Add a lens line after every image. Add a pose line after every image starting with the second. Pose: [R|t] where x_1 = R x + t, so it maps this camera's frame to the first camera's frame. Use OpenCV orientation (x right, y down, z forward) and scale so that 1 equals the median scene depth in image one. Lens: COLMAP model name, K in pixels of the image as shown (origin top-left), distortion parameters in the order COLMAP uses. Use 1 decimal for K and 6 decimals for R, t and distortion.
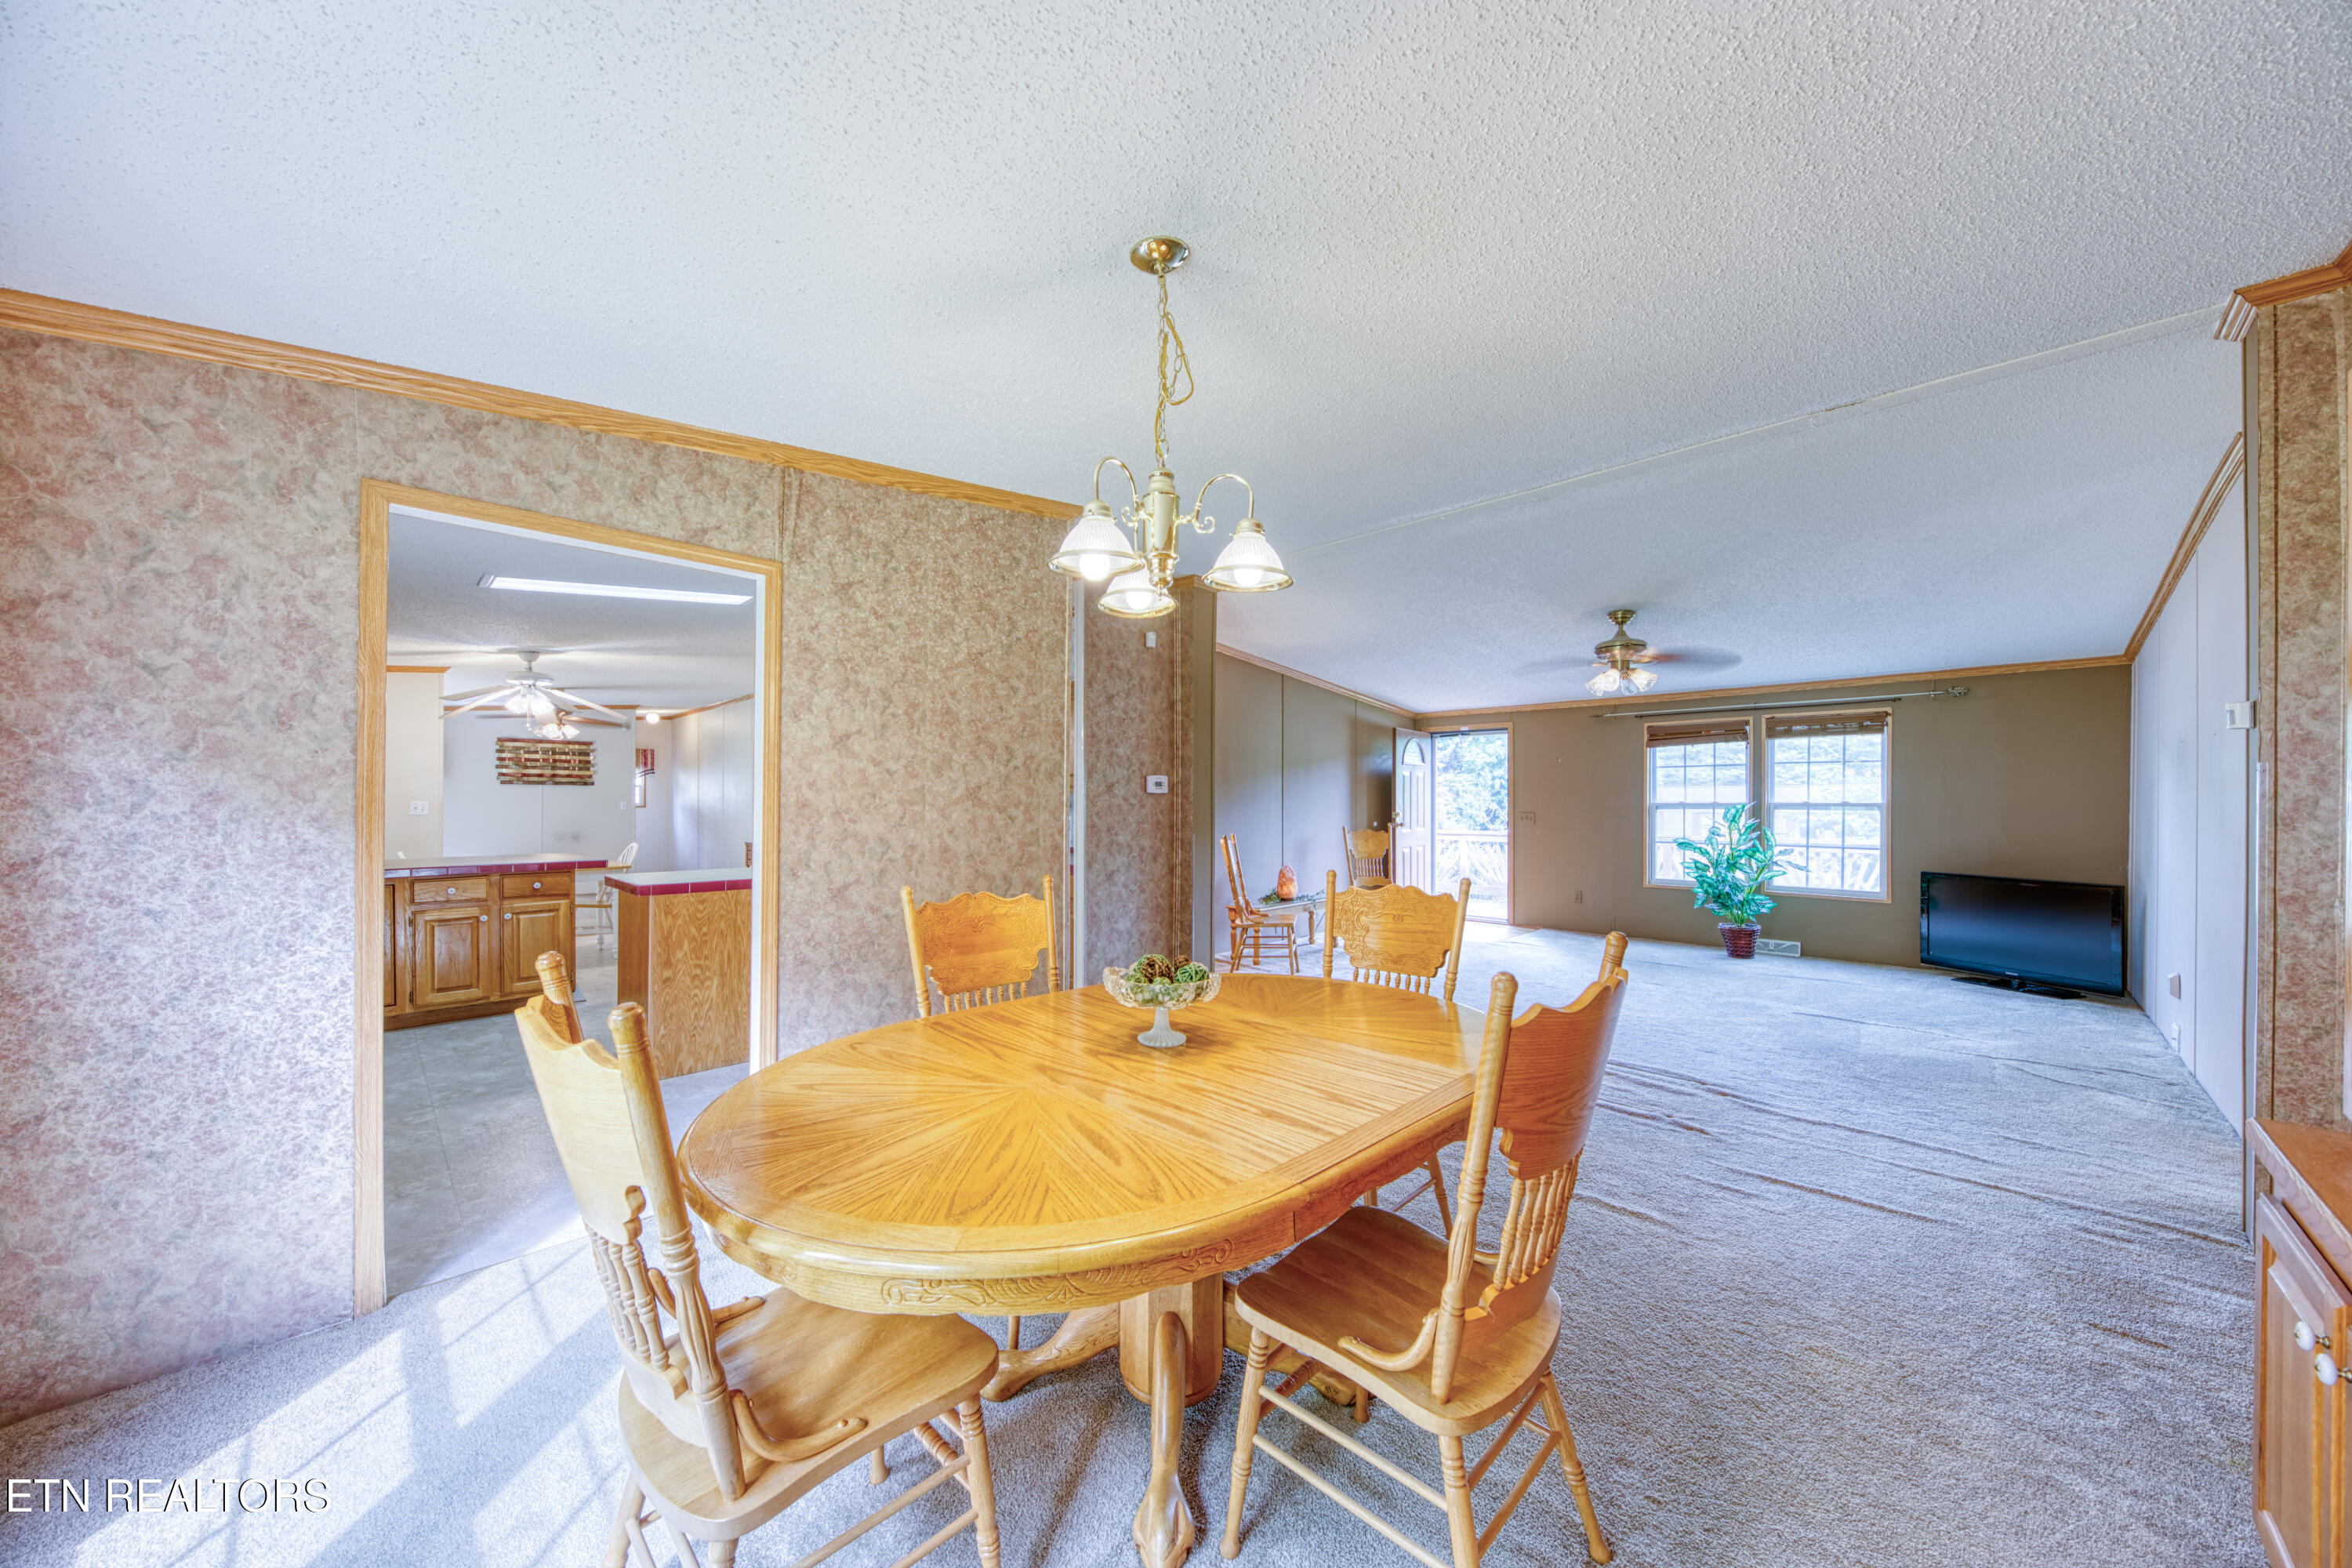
lens RADIAL K [[825.7, 0, 1185.6], [0, 825.7, 800.6], [0, 0, 1]] dist [0.007928, -0.000938]
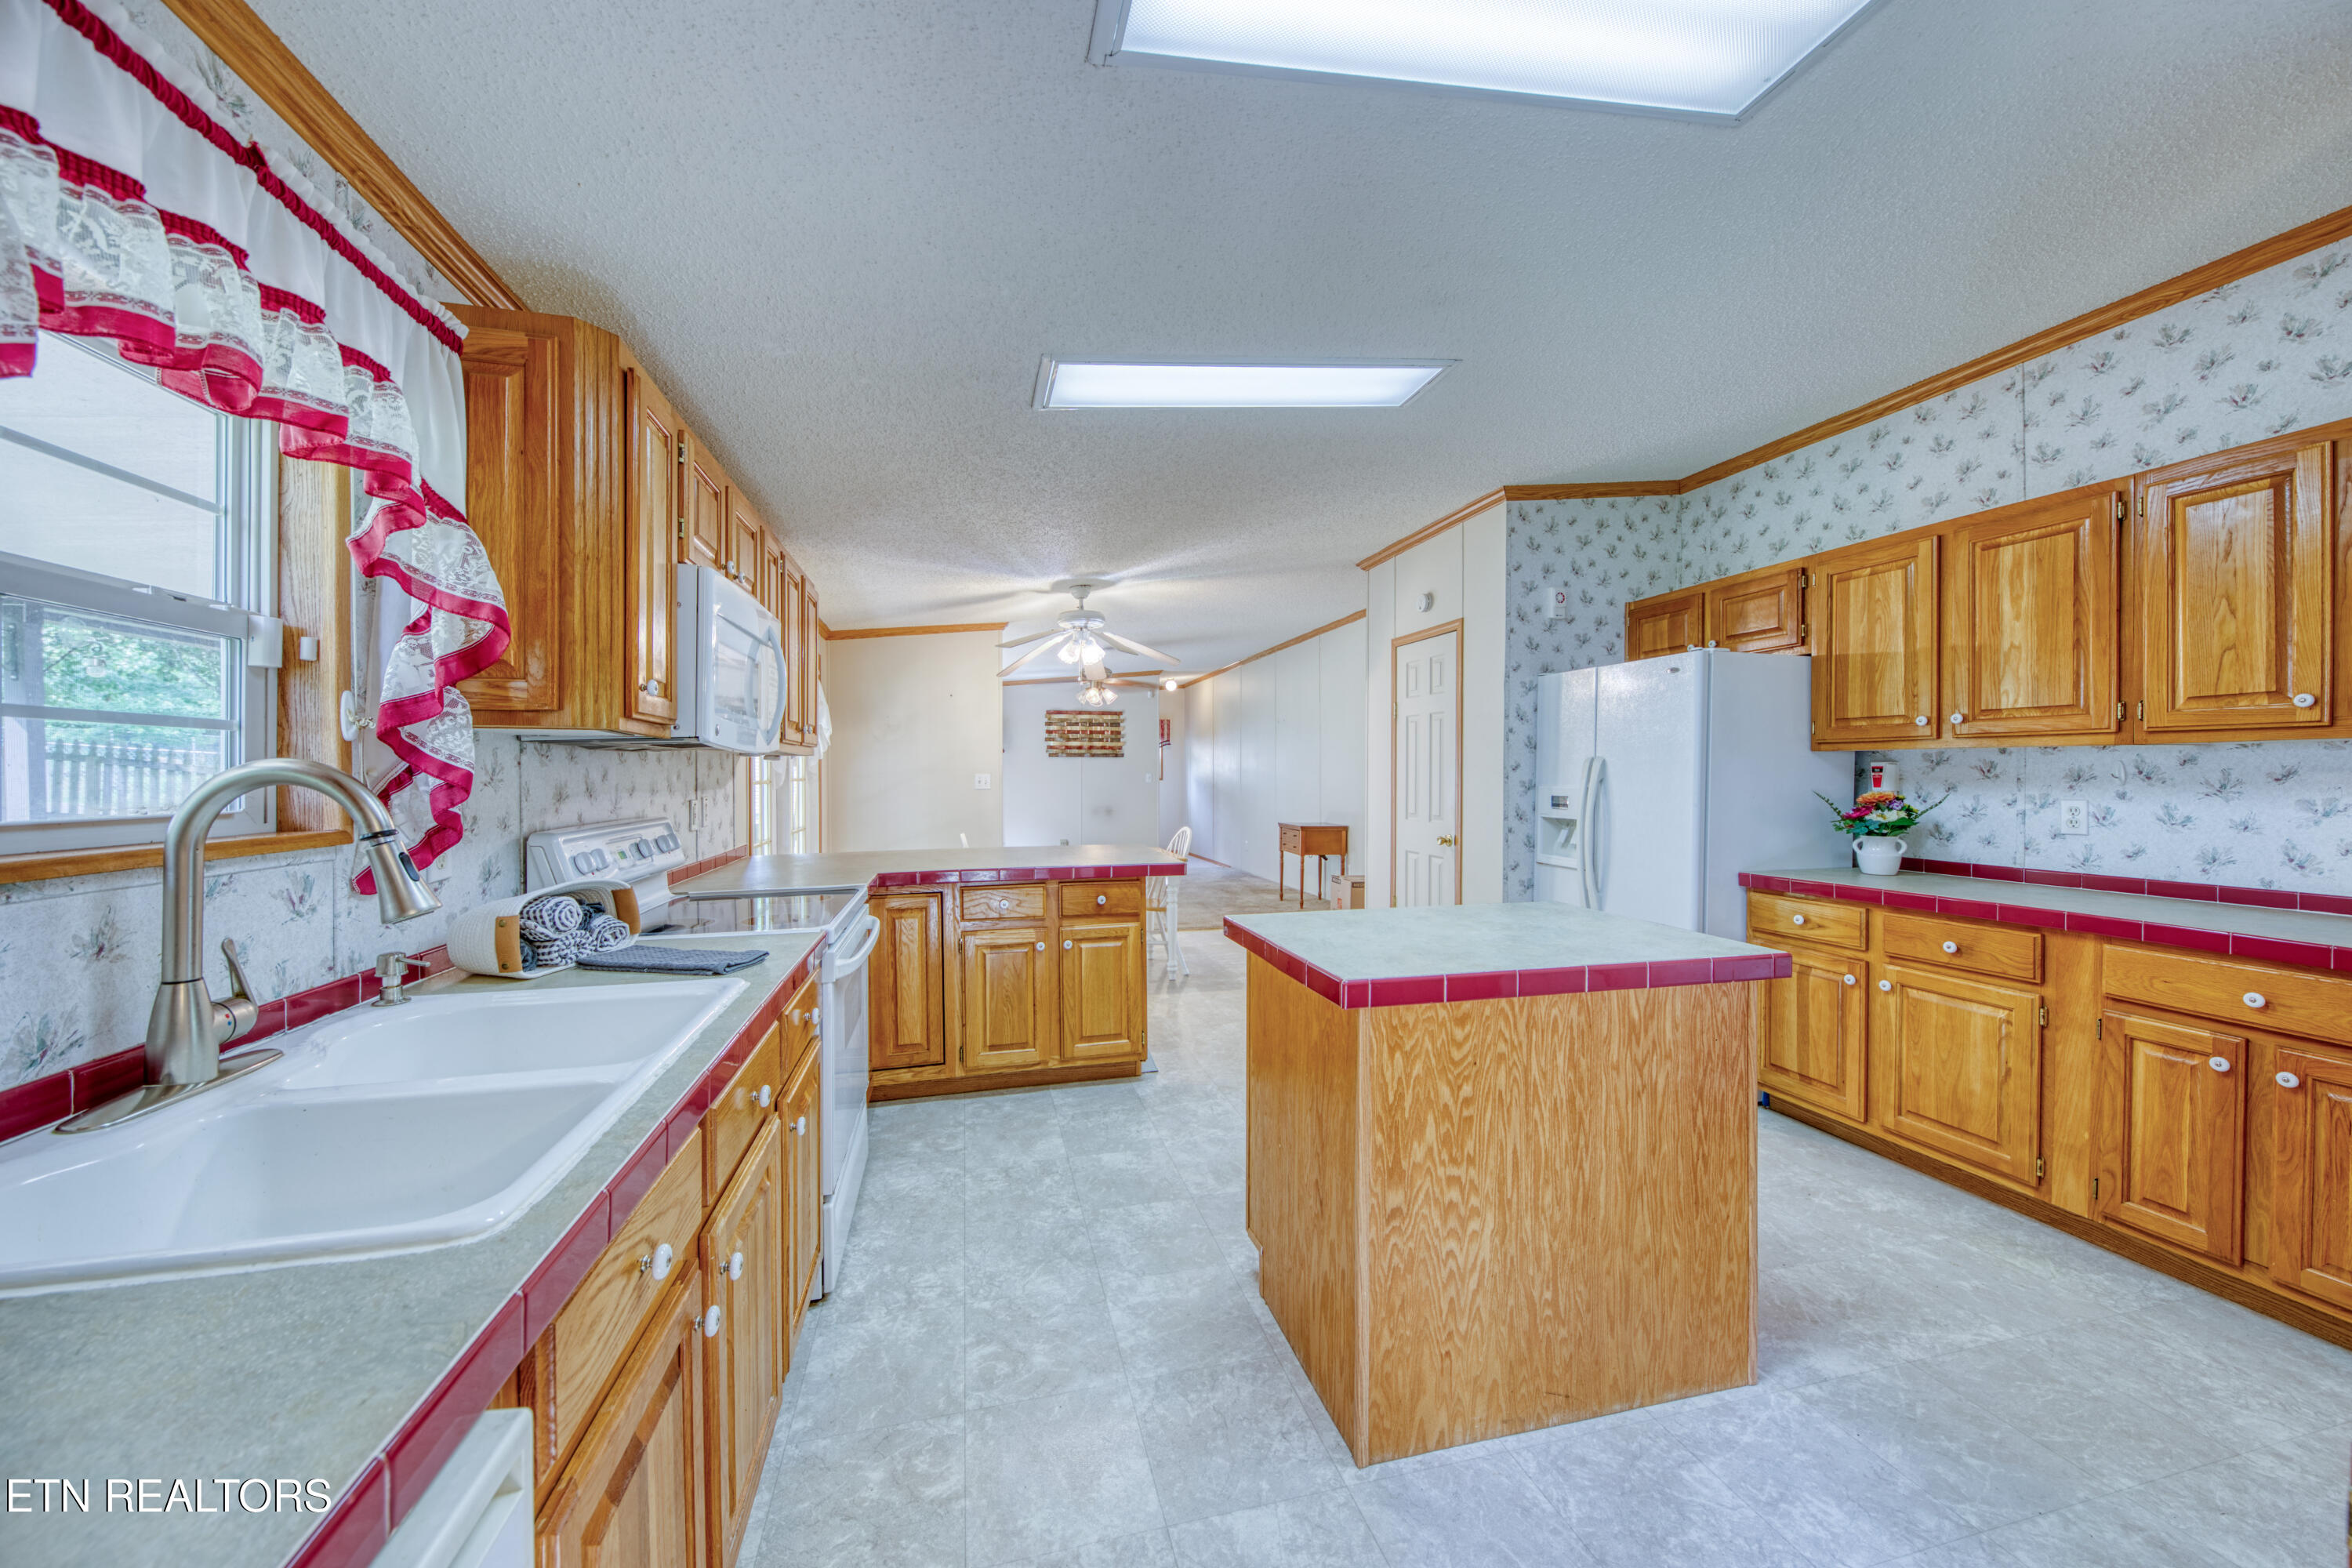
lens RADIAL K [[825.7, 0, 1163.8], [0, 825.7, 778.7], [0, 0, 1]] dist [0.007928, -0.000938]
pose [[0.854247, 0.000481, -0.519867, -0.096507], [0.003581, 0.999970, 0.006809, 0.000110], [0.519855, -0.007678, 0.854220, 0.112620]]
